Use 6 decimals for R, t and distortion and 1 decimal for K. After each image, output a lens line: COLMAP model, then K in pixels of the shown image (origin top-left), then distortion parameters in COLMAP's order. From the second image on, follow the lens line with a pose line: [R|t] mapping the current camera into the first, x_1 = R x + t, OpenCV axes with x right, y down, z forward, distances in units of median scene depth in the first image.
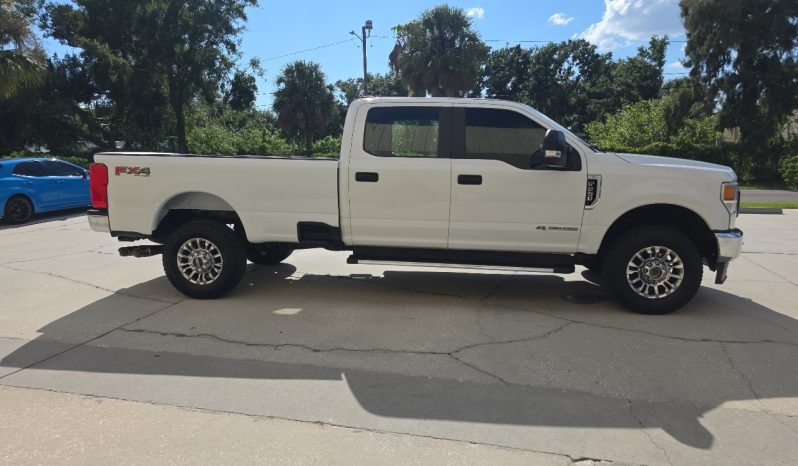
lens RADIAL K [[535.7, 0, 395.2], [0, 535.7, 254.8], [0, 0, 1]] dist [0.062163, -0.057160]
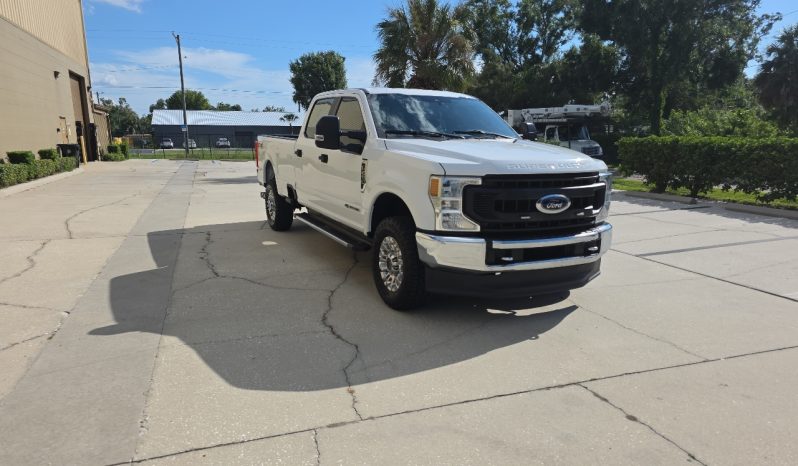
lens RADIAL K [[530.7, 0, 388.6], [0, 530.7, 251.5], [0, 0, 1]] dist [0.048013, -0.039494]
pose [[0.556980, 0.185359, -0.809577, 1.095196], [-0.165453, 0.980002, 0.110550, -0.082500], [0.813879, 0.072373, 0.576509, 0.402712]]
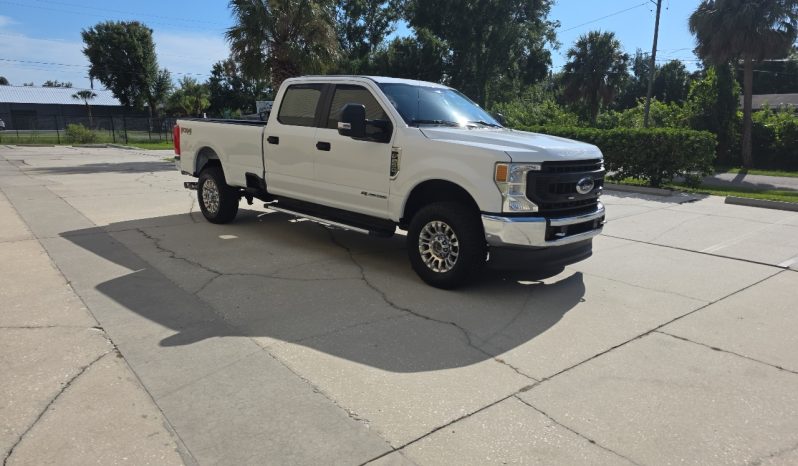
lens RADIAL K [[532.4, 0, 404.6], [0, 532.4, 247.1], [0, 0, 1]] dist [0.063587, -0.057239]
pose [[0.811490, 0.153571, -0.563826, 0.880221], [-0.134902, 0.988020, 0.074952, -0.029913], [0.568582, 0.015239, 0.822486, 0.125559]]
